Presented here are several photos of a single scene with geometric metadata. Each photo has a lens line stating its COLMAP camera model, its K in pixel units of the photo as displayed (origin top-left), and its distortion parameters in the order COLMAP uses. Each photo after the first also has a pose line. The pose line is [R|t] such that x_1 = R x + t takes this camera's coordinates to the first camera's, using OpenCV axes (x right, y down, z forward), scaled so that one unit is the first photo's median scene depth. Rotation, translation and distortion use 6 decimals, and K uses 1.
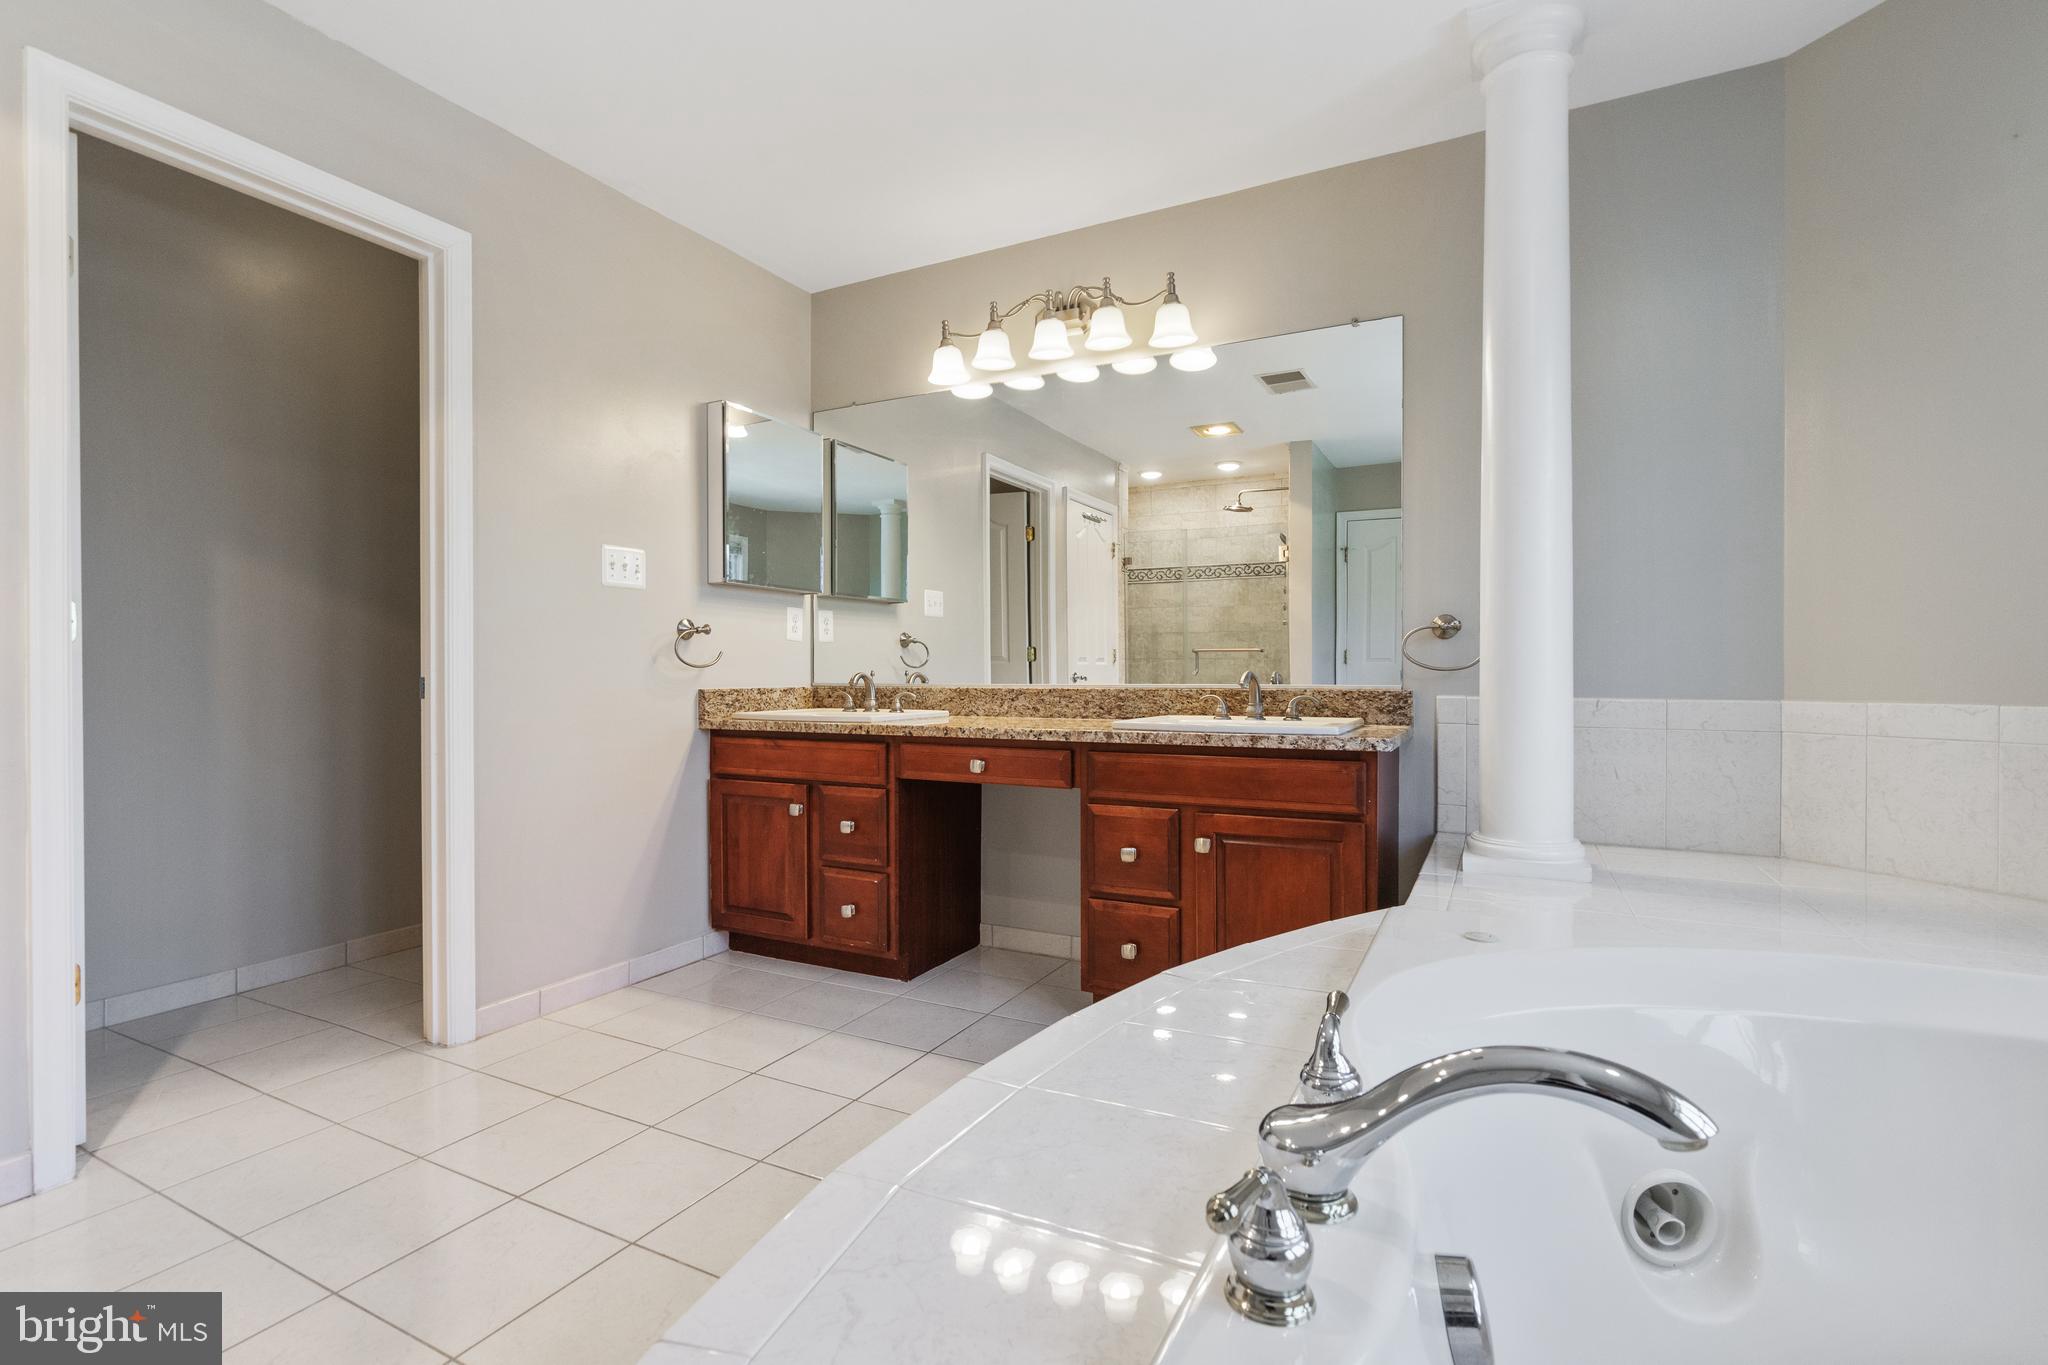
lens RADIAL K [[933.9, 0, 1031.0], [0, 933.9, 685.5], [0, 0, 1]] dist [-0.004055, 0.000481]
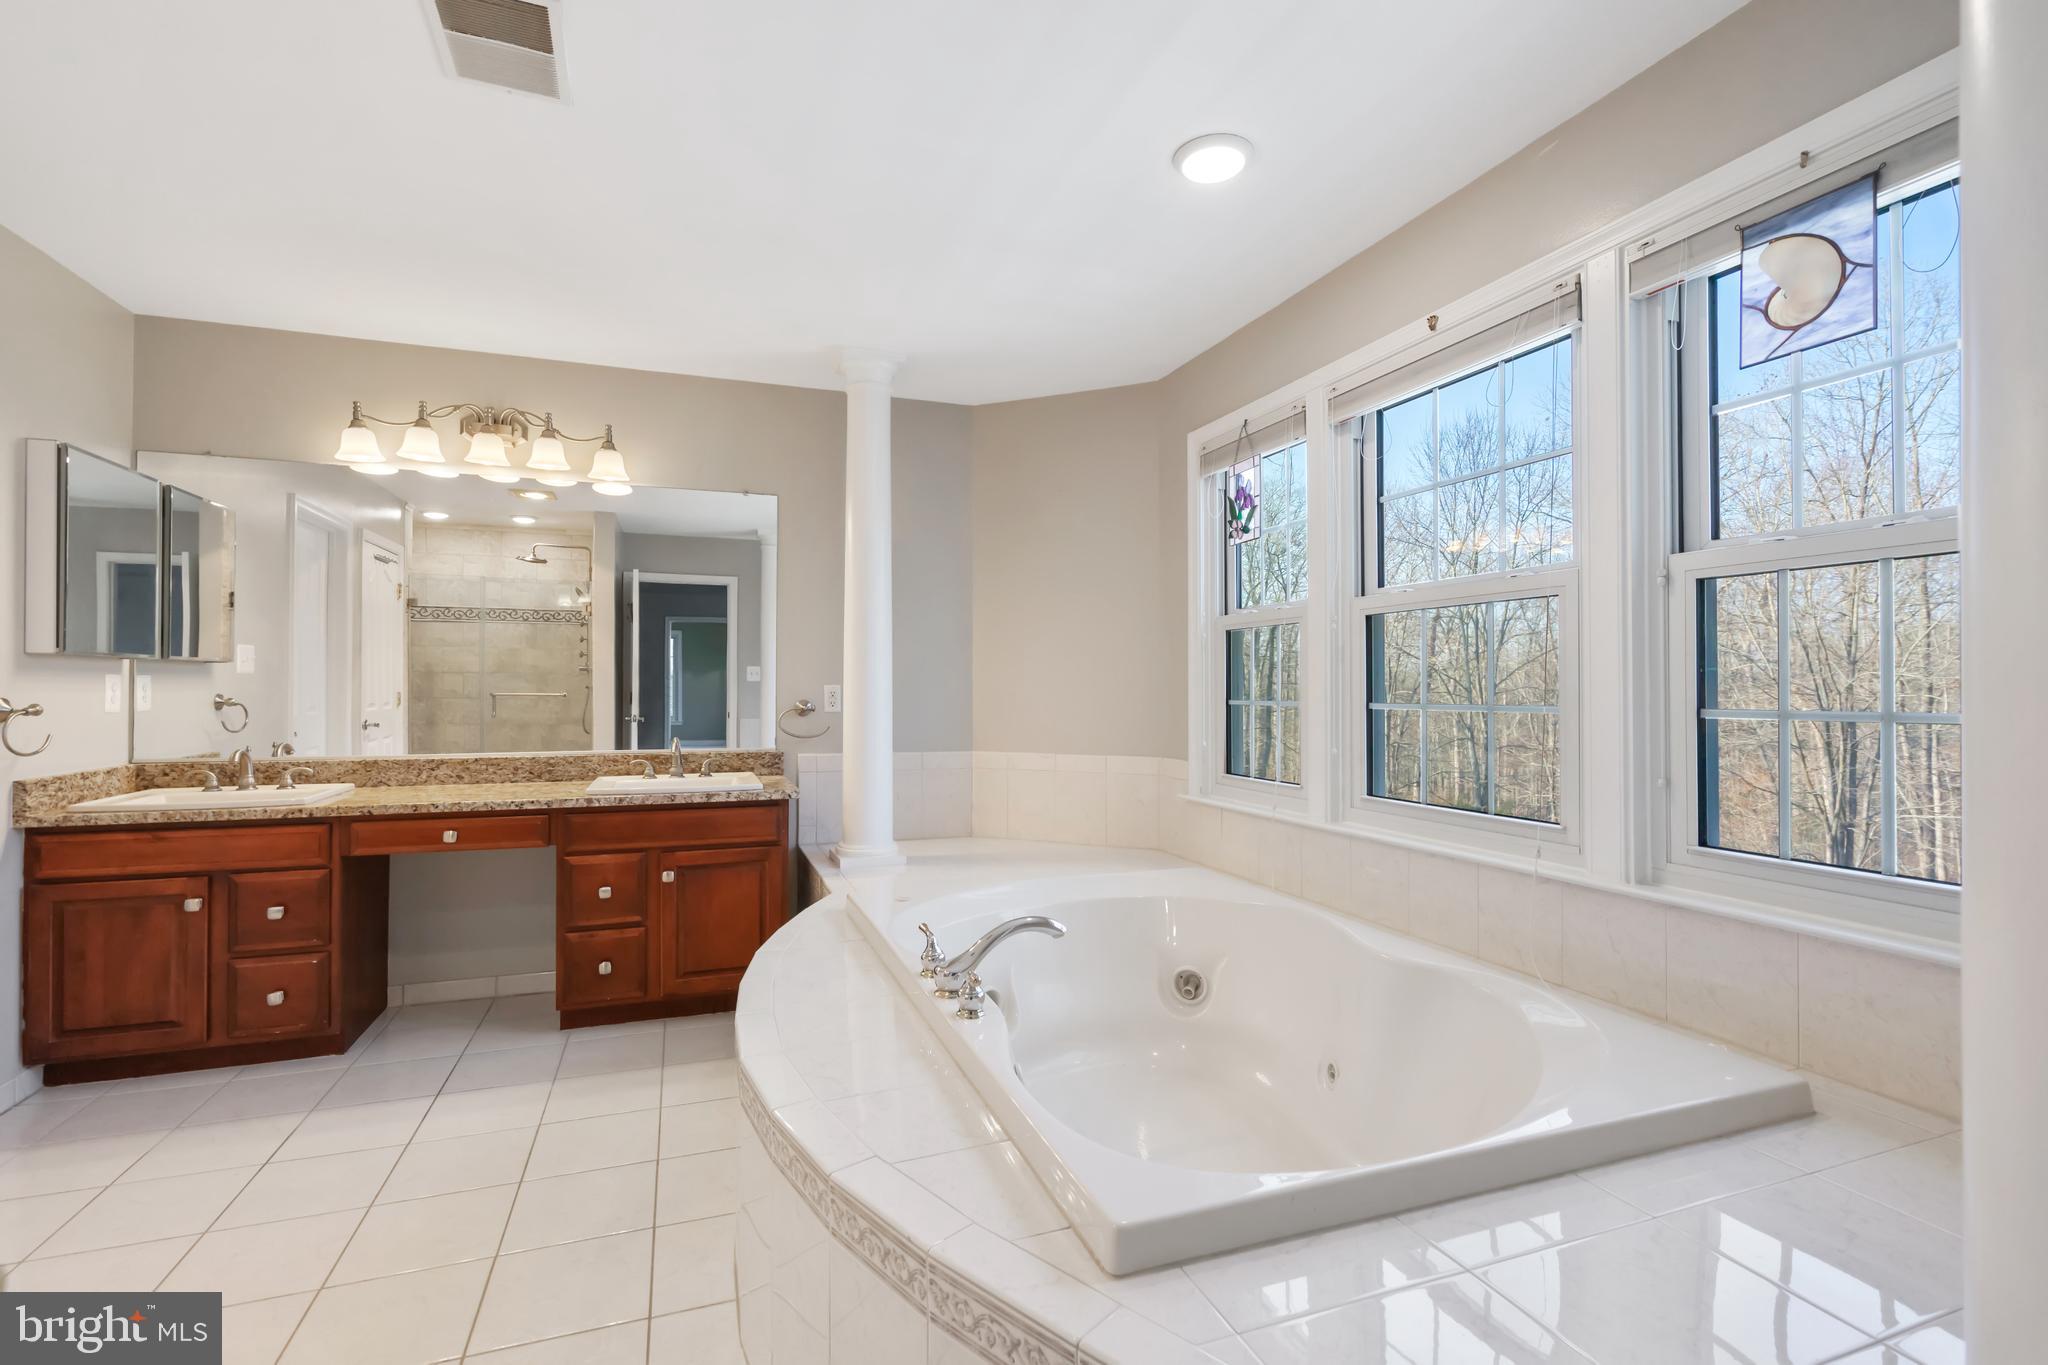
lens RADIAL K [[933.9, 0, 1022.3], [0, 933.9, 684.0], [0, 0, 1]] dist [-0.004055, 0.000481]
pose [[0.666640, 0.005865, 0.745357, -0.391516], [0.000415, 0.999966, -0.008240, -0.078890], [-0.745380, 0.005803, 0.666615, -0.236653]]
